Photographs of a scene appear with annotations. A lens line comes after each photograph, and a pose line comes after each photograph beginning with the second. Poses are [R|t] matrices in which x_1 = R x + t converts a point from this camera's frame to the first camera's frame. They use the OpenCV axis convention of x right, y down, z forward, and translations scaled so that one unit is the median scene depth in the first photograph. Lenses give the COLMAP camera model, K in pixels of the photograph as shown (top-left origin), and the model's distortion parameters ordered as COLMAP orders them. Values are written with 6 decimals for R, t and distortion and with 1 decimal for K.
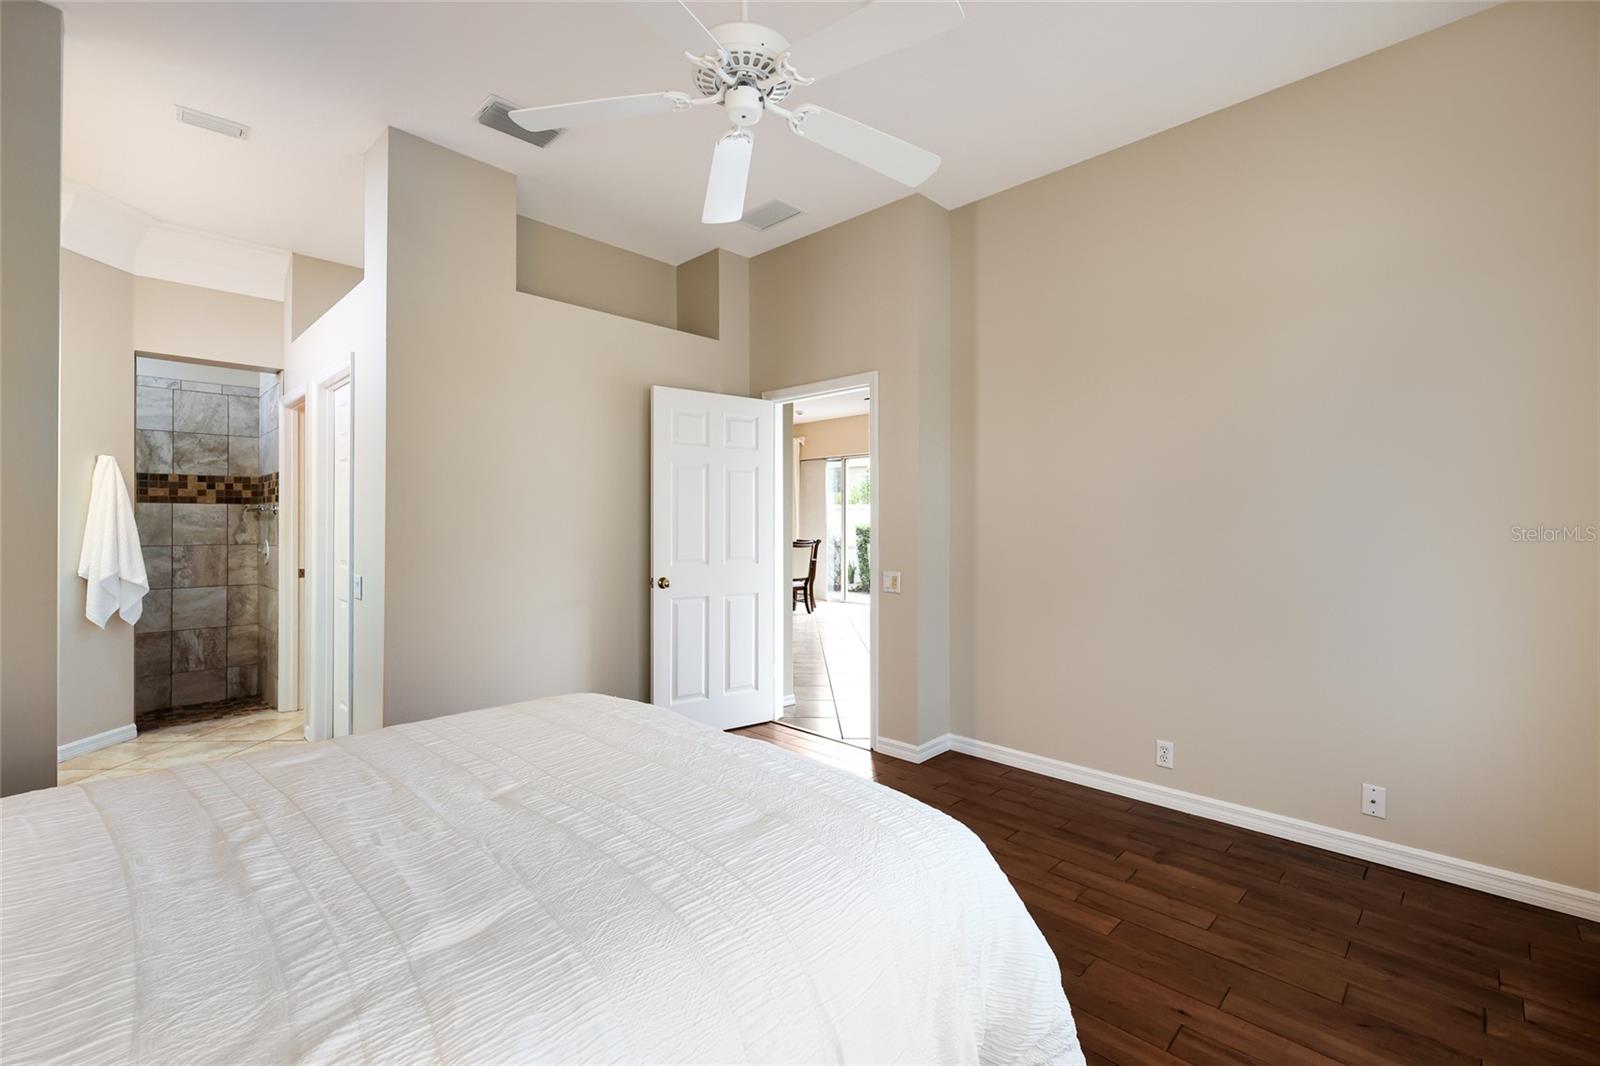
lens RADIAL K [[693.7, 0, 798.7], [0, 693.7, 525.9], [0, 0, 1]] dist [0.005838, -0.000392]
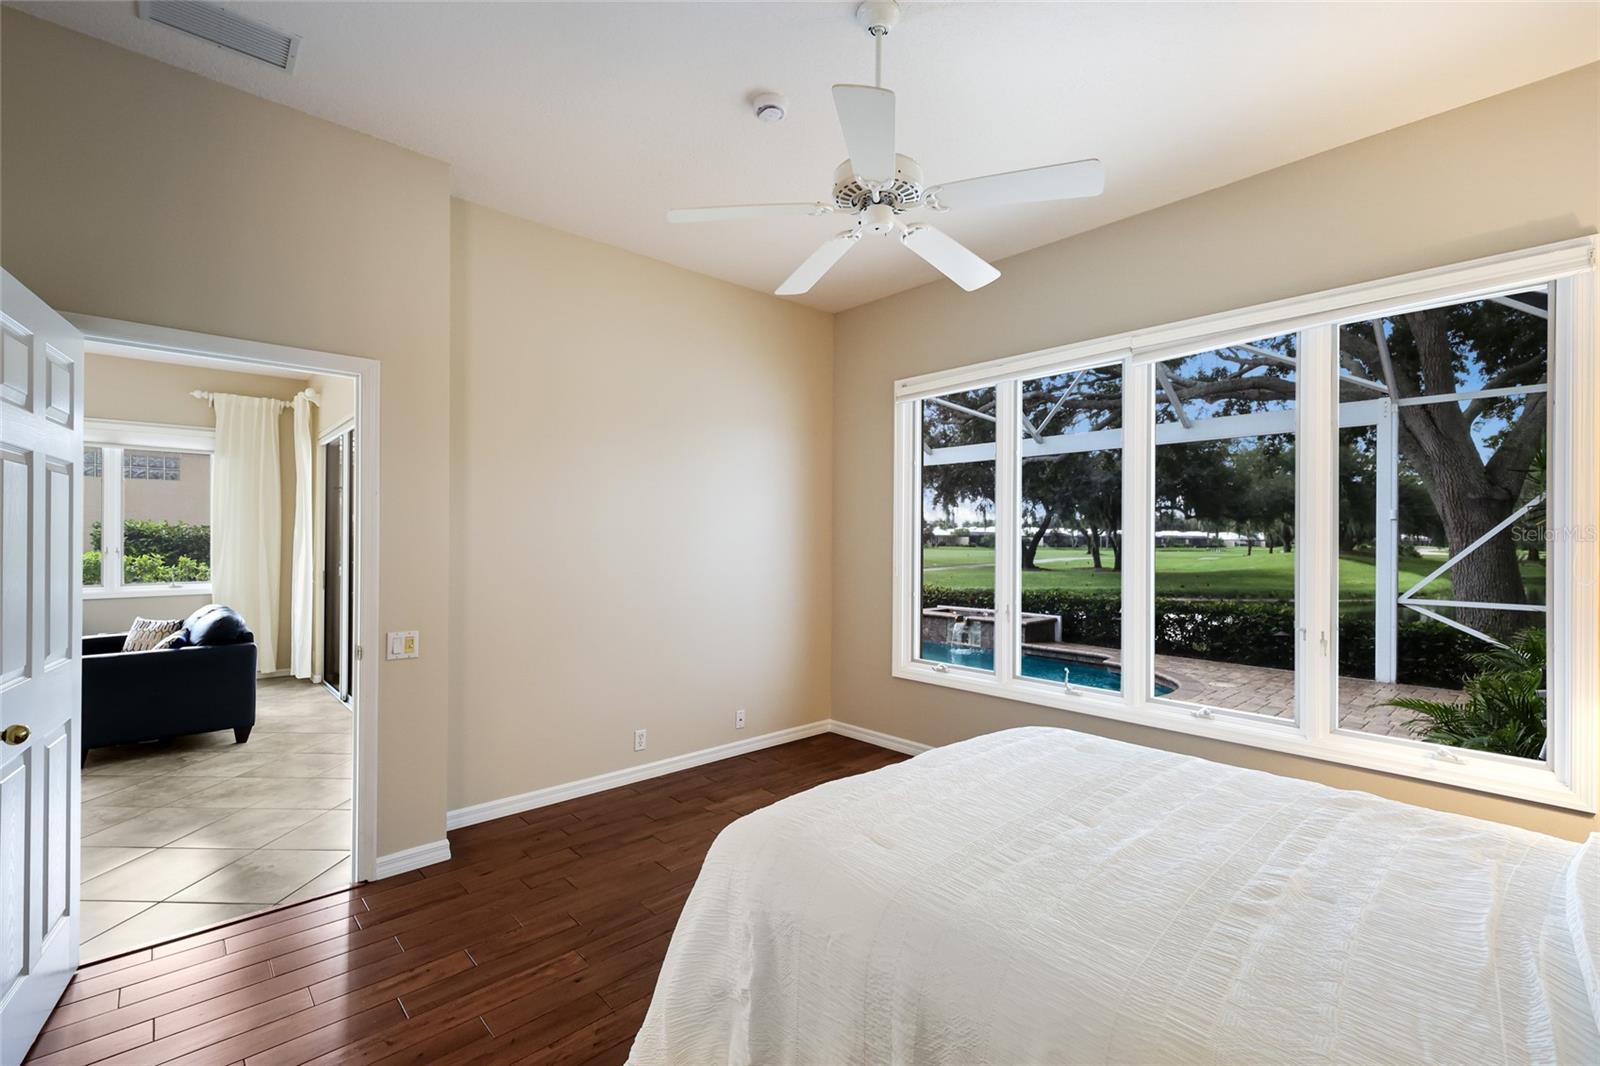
lens RADIAL K [[693.7, 0, 789.9], [0, 693.7, 539.0], [0, 0, 1]] dist [0.005838, -0.000392]
pose [[0.060230, -0.000383, 0.998184, -0.731334], [-0.003655, 0.999993, 0.000605, -0.046372], [-0.998178, -0.003685, 0.060228, 0.636021]]
